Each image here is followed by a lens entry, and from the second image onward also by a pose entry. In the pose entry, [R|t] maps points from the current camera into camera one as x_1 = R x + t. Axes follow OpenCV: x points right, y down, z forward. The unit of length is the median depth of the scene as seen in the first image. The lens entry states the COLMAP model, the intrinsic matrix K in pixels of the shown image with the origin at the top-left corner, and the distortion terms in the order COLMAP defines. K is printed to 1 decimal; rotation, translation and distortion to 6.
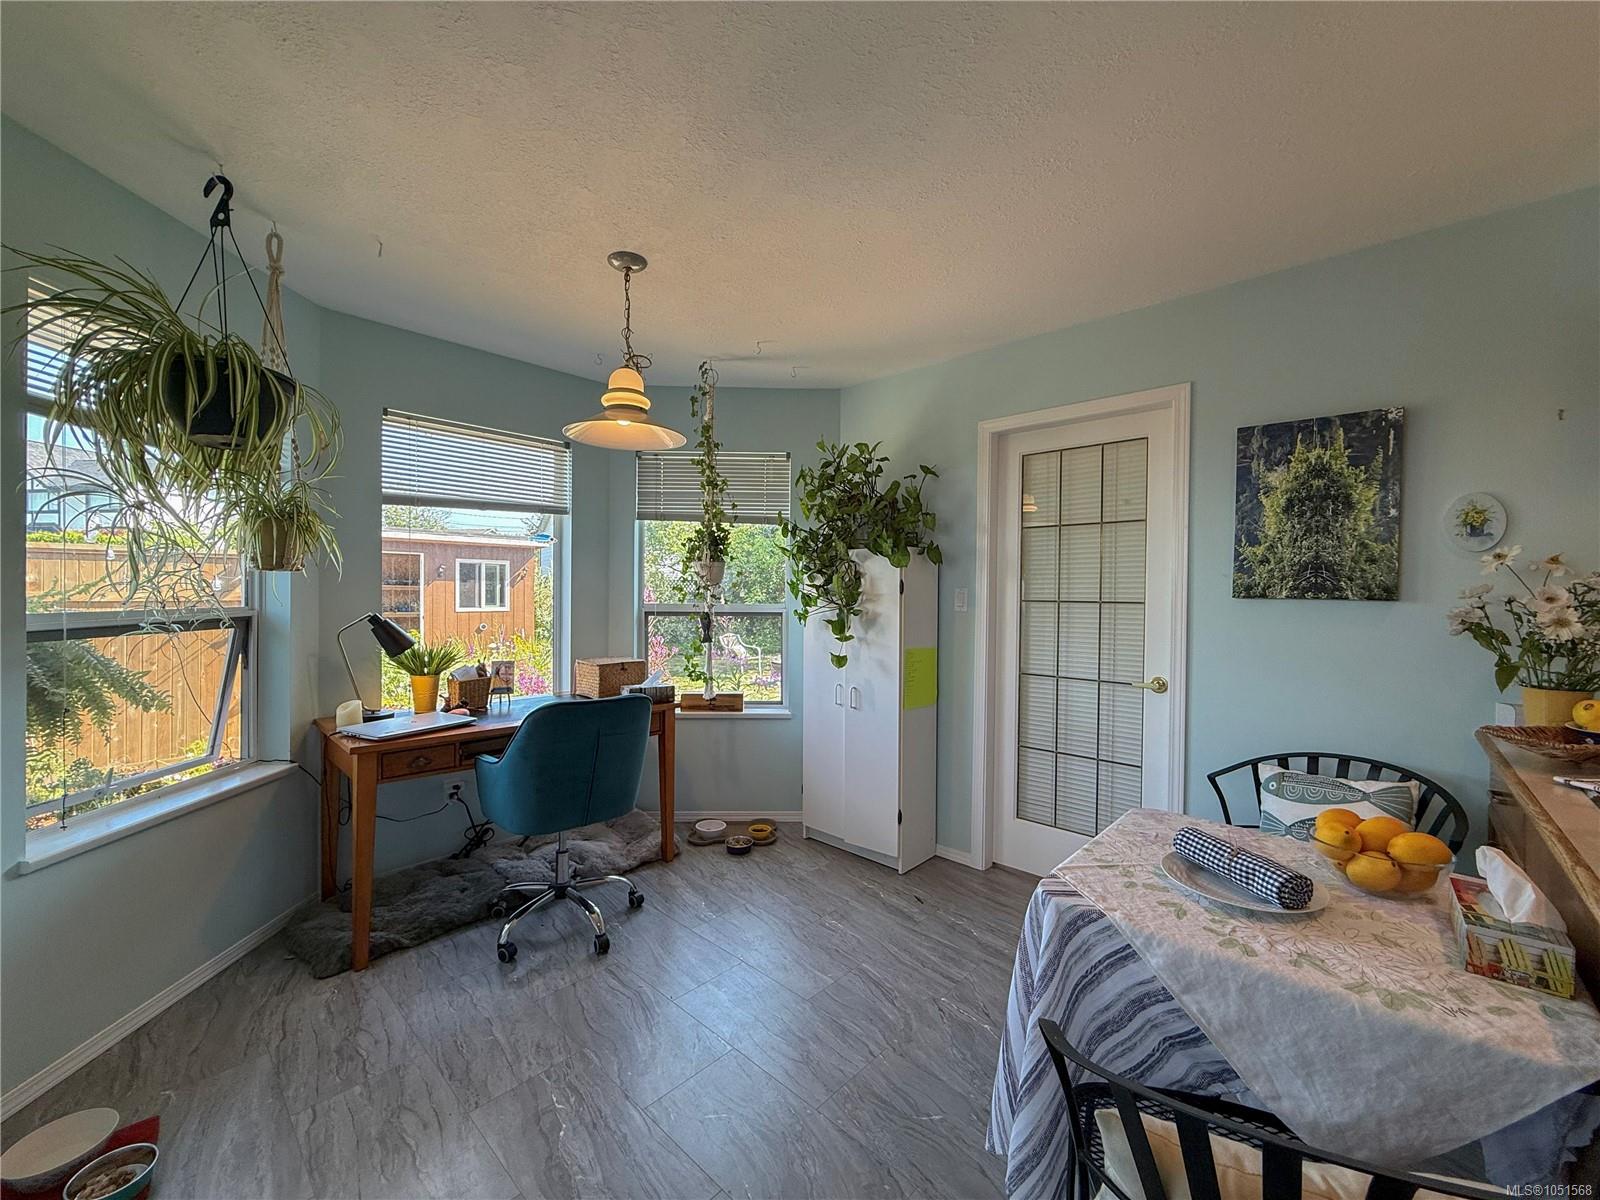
lens RADIAL K [[635.6, 0, 795.3], [0, 635.6, 599.5], [0, 0, 1]] dist [-0.000039, 0.000603]
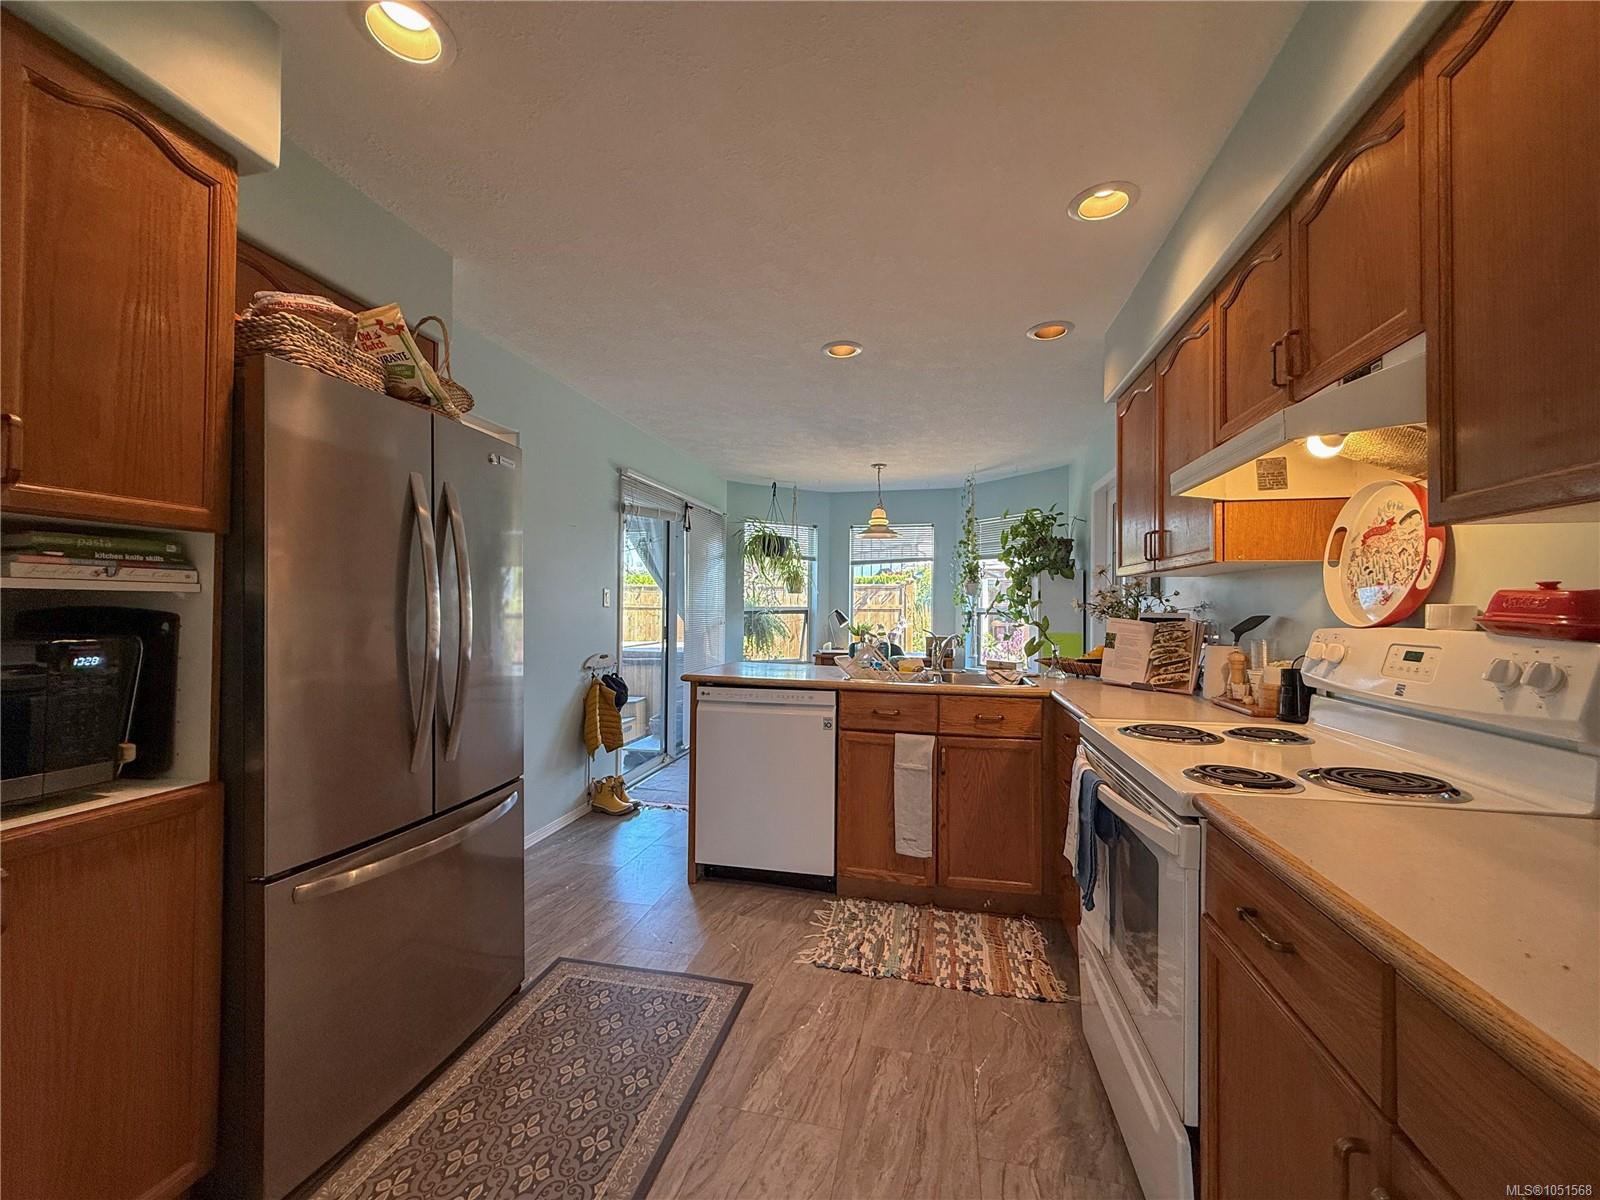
lens RADIAL K [[635.6, 0, 795.3], [0, 635.6, 599.5], [0, 0, 1]] dist [-0.000039, 0.000603]
pose [[0.505104, -0.014511, -0.862937, 1.542946], [-0.012423, 0.999633, -0.024081, 0.049423], [0.862969, 0.022884, 0.504738, -0.471413]]
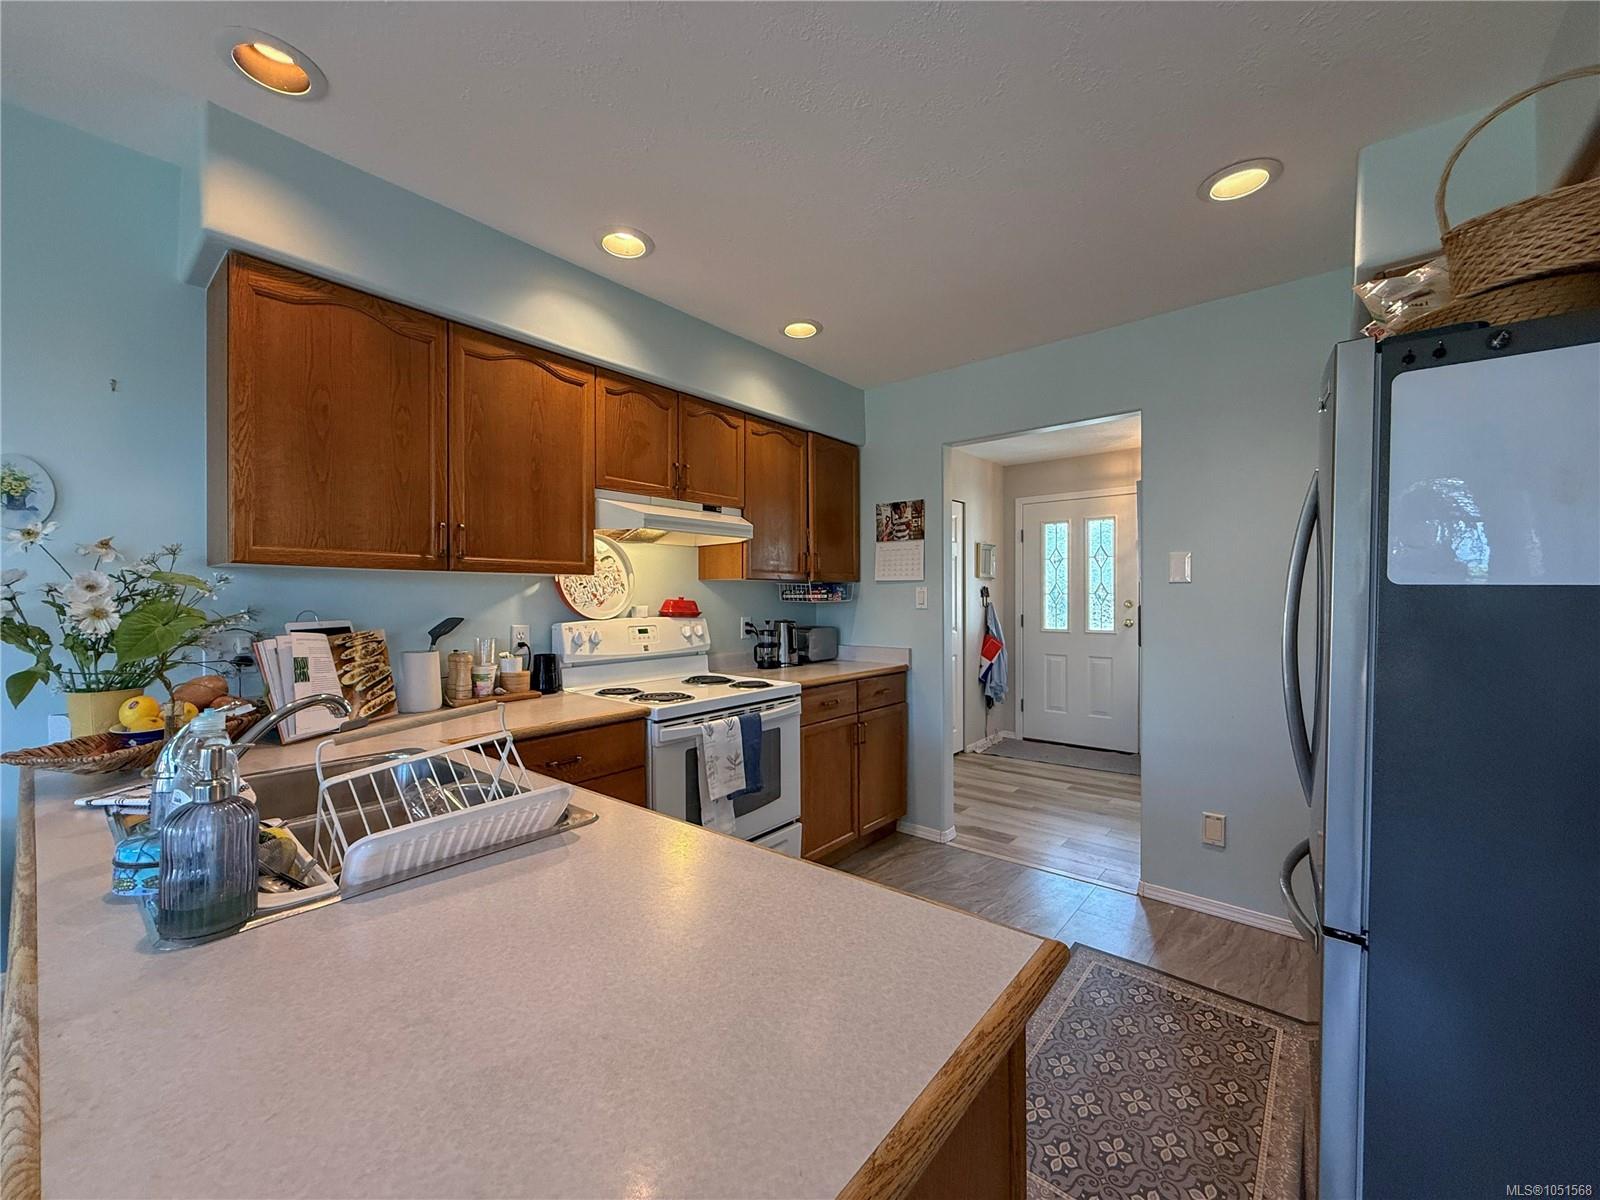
lens RADIAL K [[638.4, 0, 795.2], [0, 638.4, 599.5], [0, 0, 1]] dist [0.001899, 0.000151]
pose [[-0.051237, -0.011631, 0.998619, 0.178696], [0.012288, 0.999849, 0.012276, 0.011193], [-0.998611, 0.012900, -0.051086, 0.061176]]
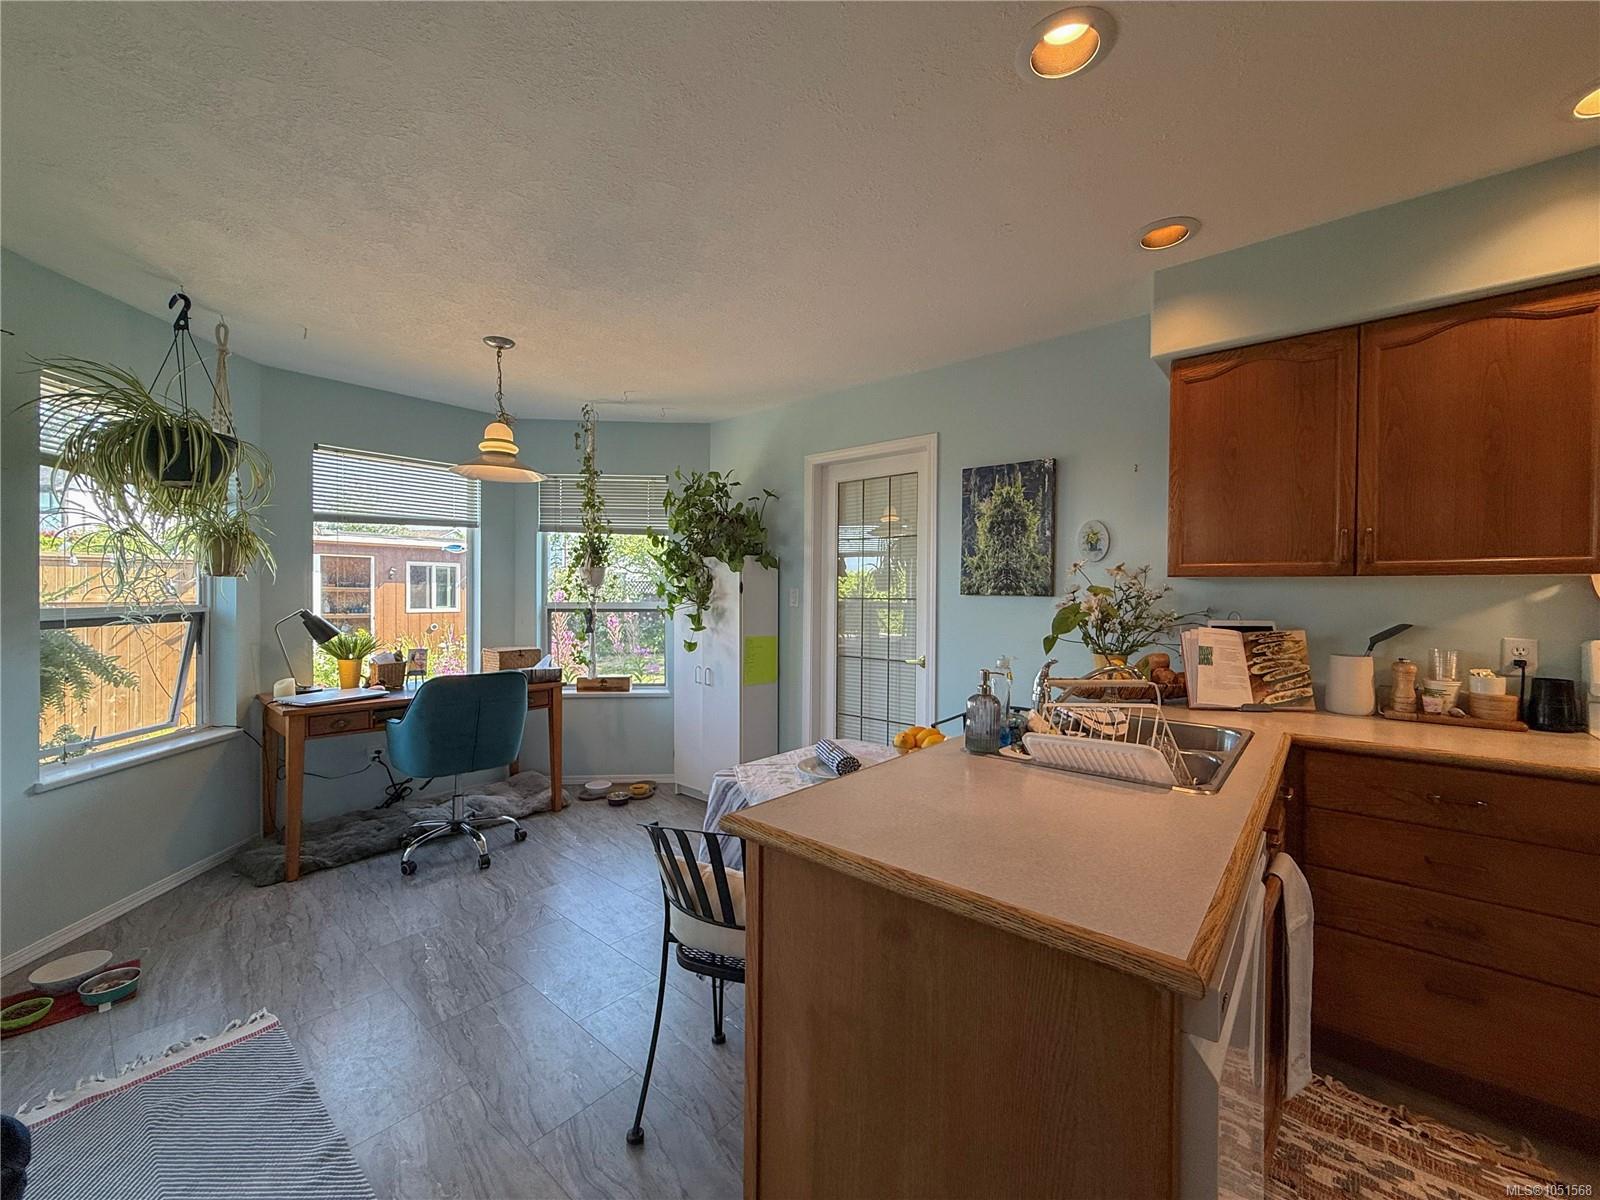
lens RADIAL K [[638.4, 0, 795.2], [0, 638.4, 599.5], [0, 0, 1]] dist [0.001899, 0.000151]
pose [[0.999135, -0.003787, 0.041412, 0.266790], [0.003835, 0.999992, -0.001086, 0.007185], [-0.041408, 0.001244, 0.999142, -0.320361]]
